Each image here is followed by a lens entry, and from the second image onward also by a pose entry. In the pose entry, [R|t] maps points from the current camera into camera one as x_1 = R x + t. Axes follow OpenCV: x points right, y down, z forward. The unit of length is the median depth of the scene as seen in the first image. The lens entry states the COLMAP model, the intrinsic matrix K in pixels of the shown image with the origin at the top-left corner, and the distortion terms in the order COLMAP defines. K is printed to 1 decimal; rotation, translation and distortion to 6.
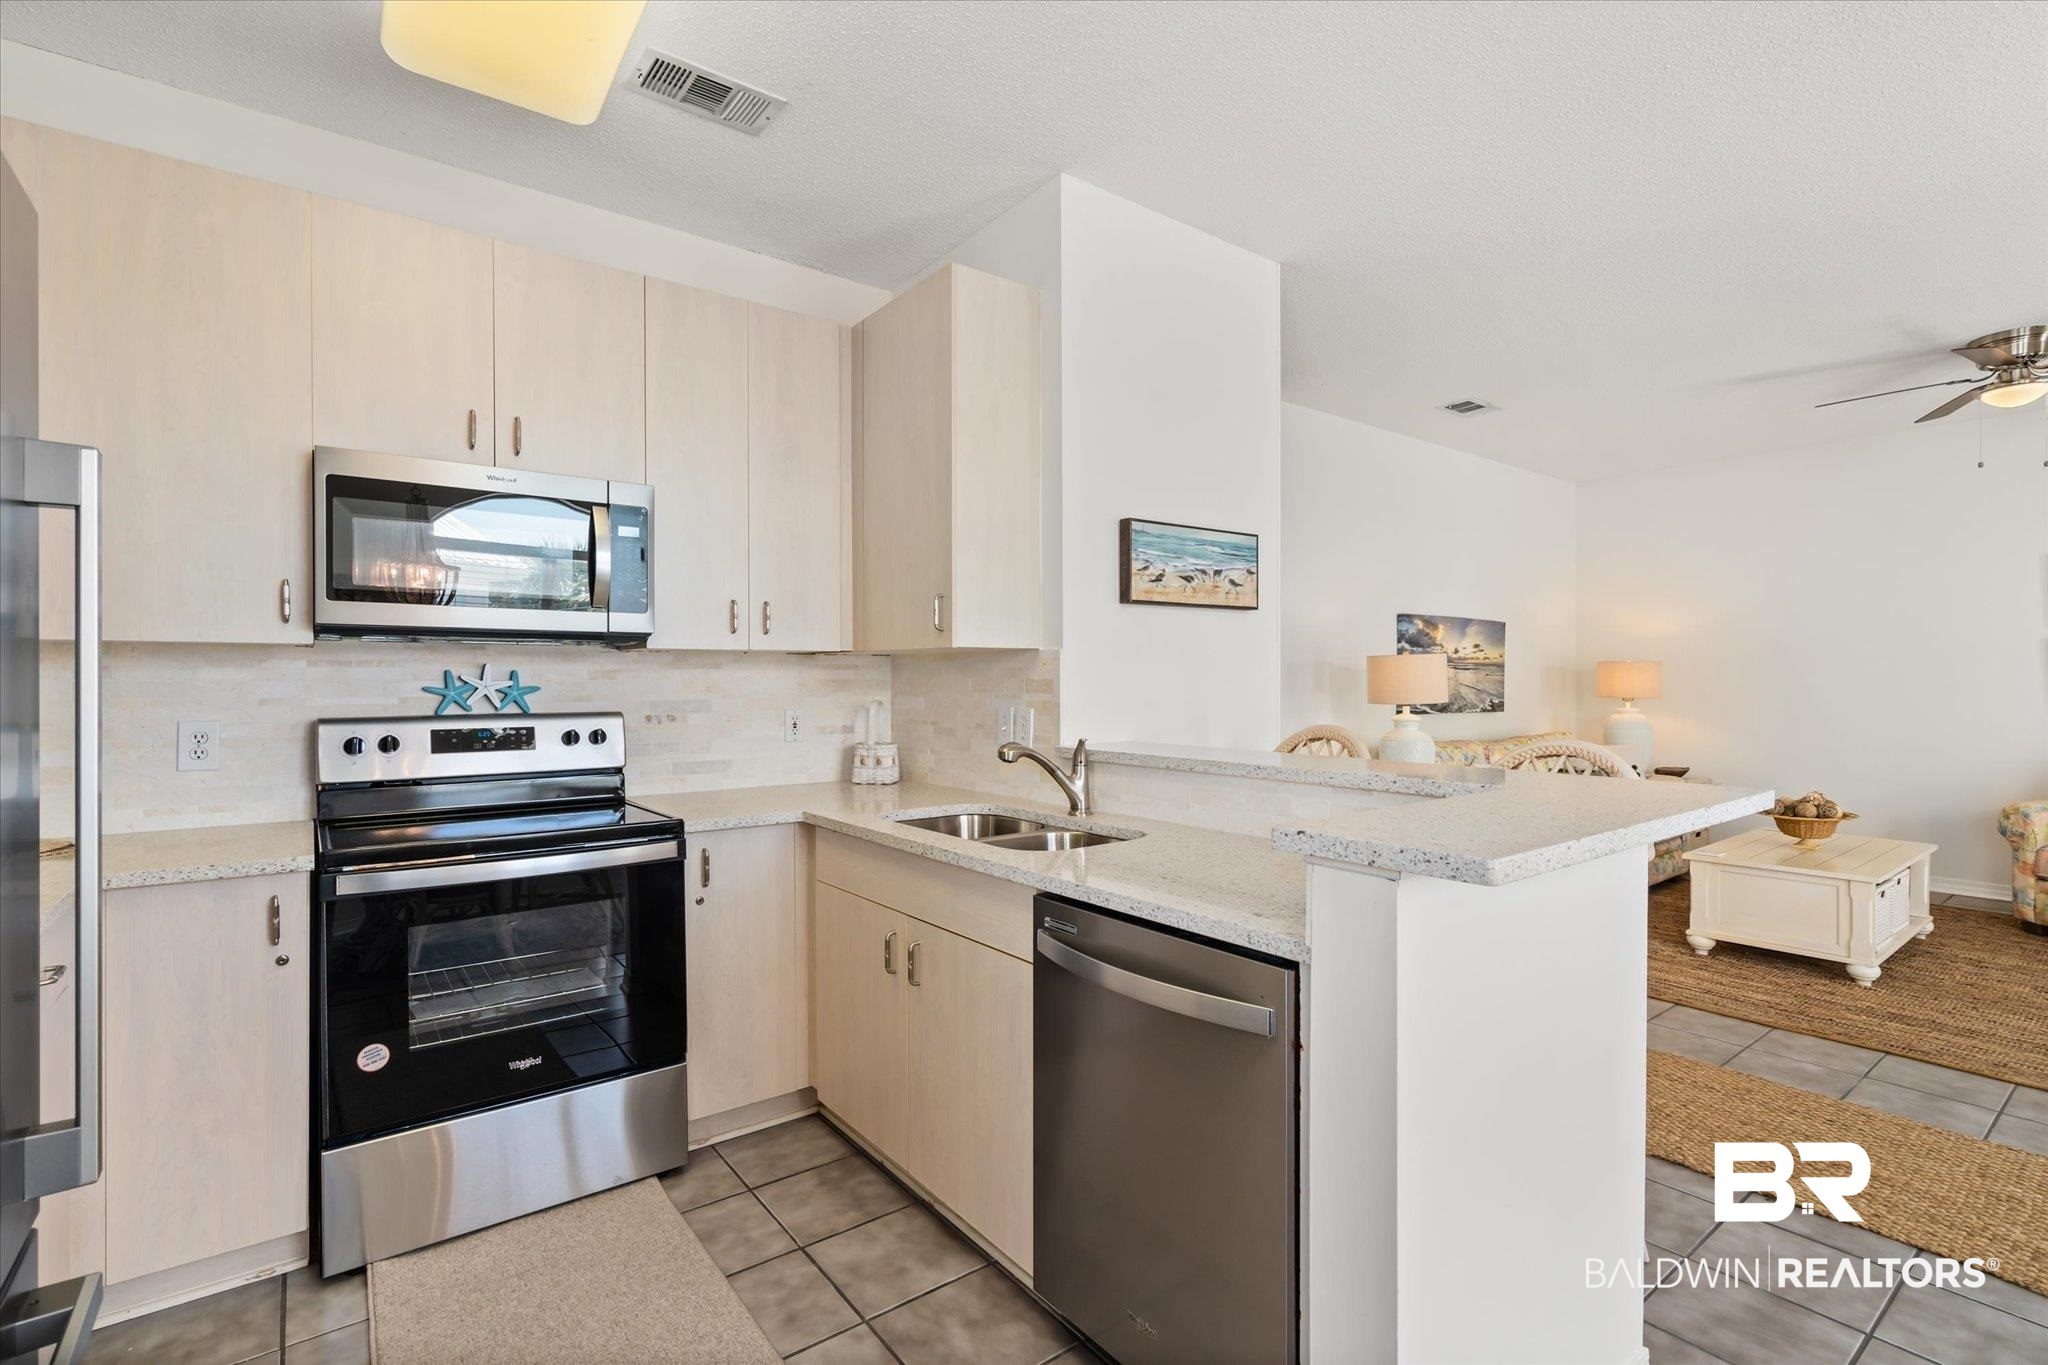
lens RADIAL K [[934.6, 0, 1024.0], [0, 934.6, 682.5], [0, 0, 1]] dist [-0.006022, 0.000320]
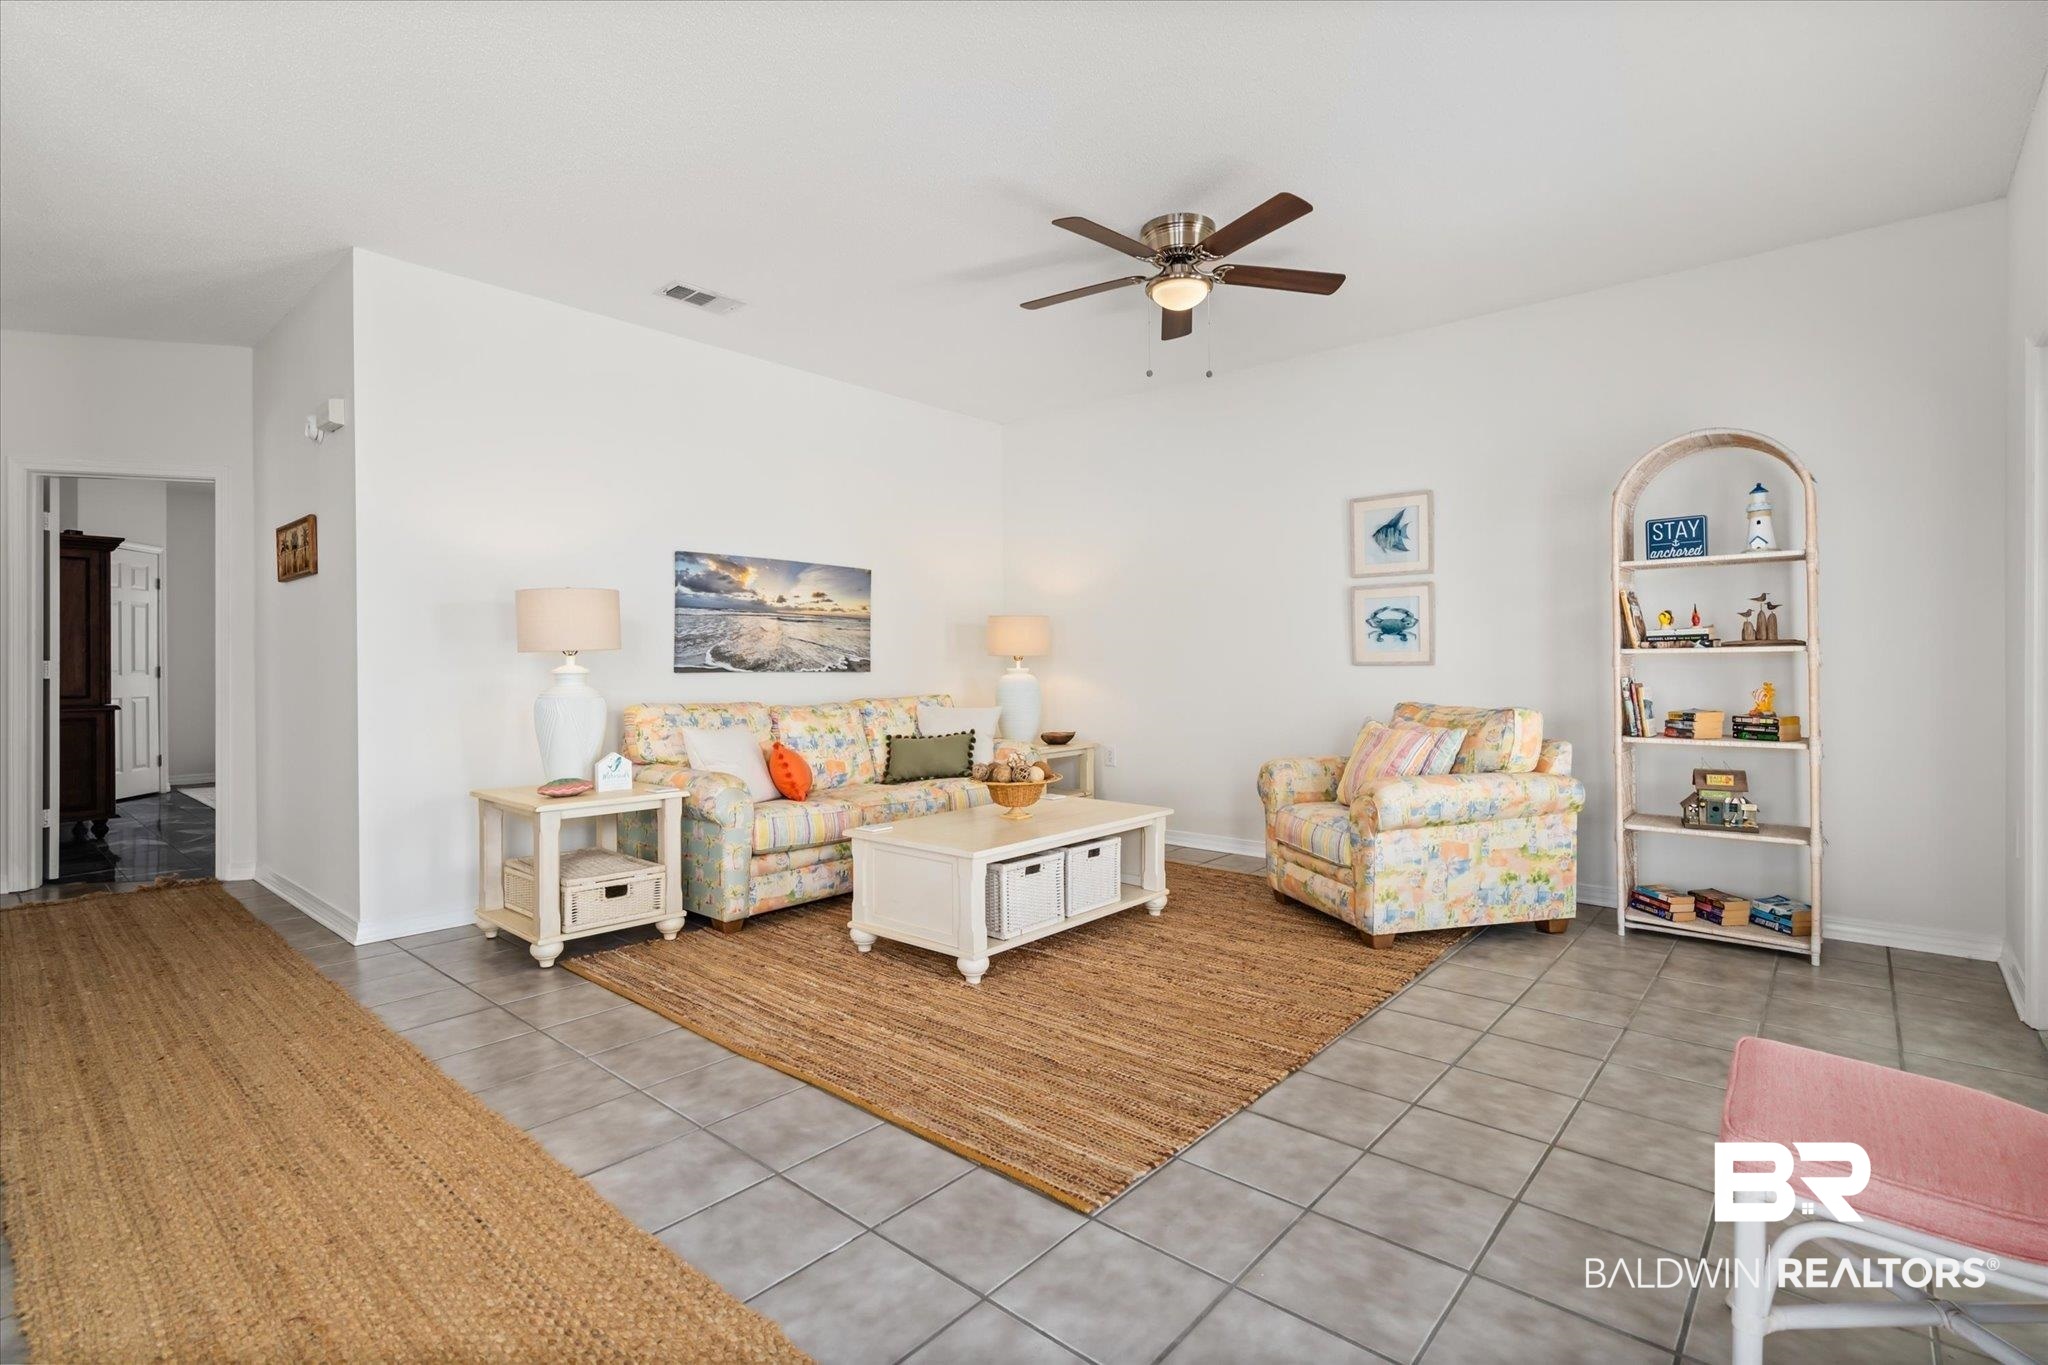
lens RADIAL K [[954.5, 0, 1020.0], [0, 954.5, 664.6], [0, 0, 1]] dist [-0.004765, 0.000086]
pose [[0.979039, -0.001855, 0.203665, 0.727828], [0.002462, 0.999993, -0.002724, 0.042104], [-0.203659, 0.003168, 0.979037, 0.147645]]
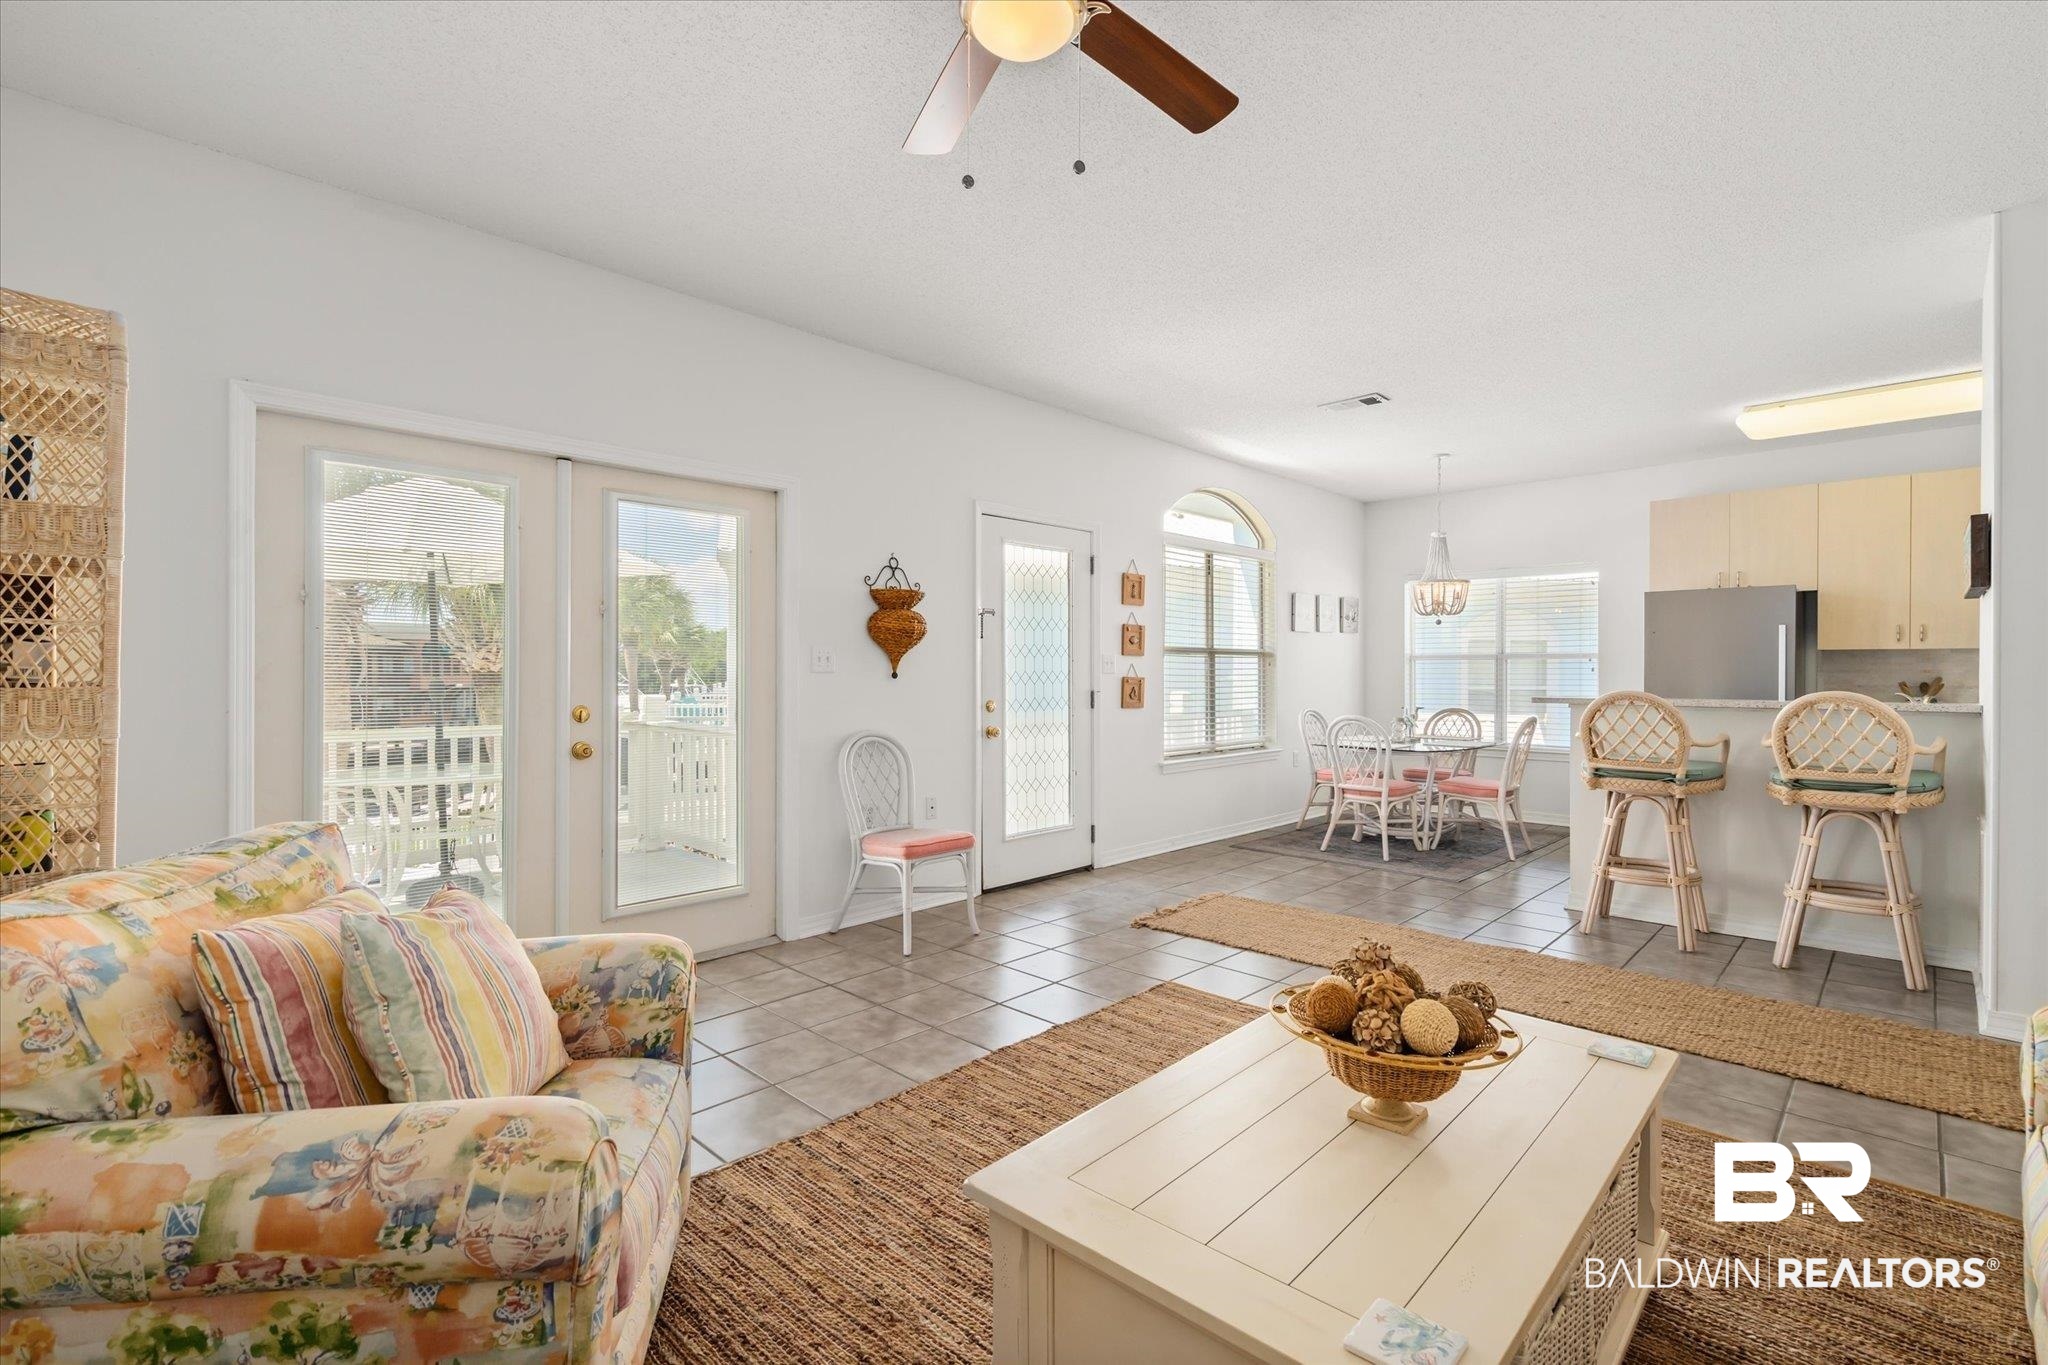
lens RADIAL K [[928.8, 0, 1022.7], [0, 928.8, 673.3], [0, 0, 1]] dist [-0.004357, 0.000359]
pose [[-0.989280, 0.000585, -0.146031, 1.123602], [-0.000315, 0.999981, 0.006141, 0.008340], [0.146032, 0.006121, -0.989261, 1.454919]]
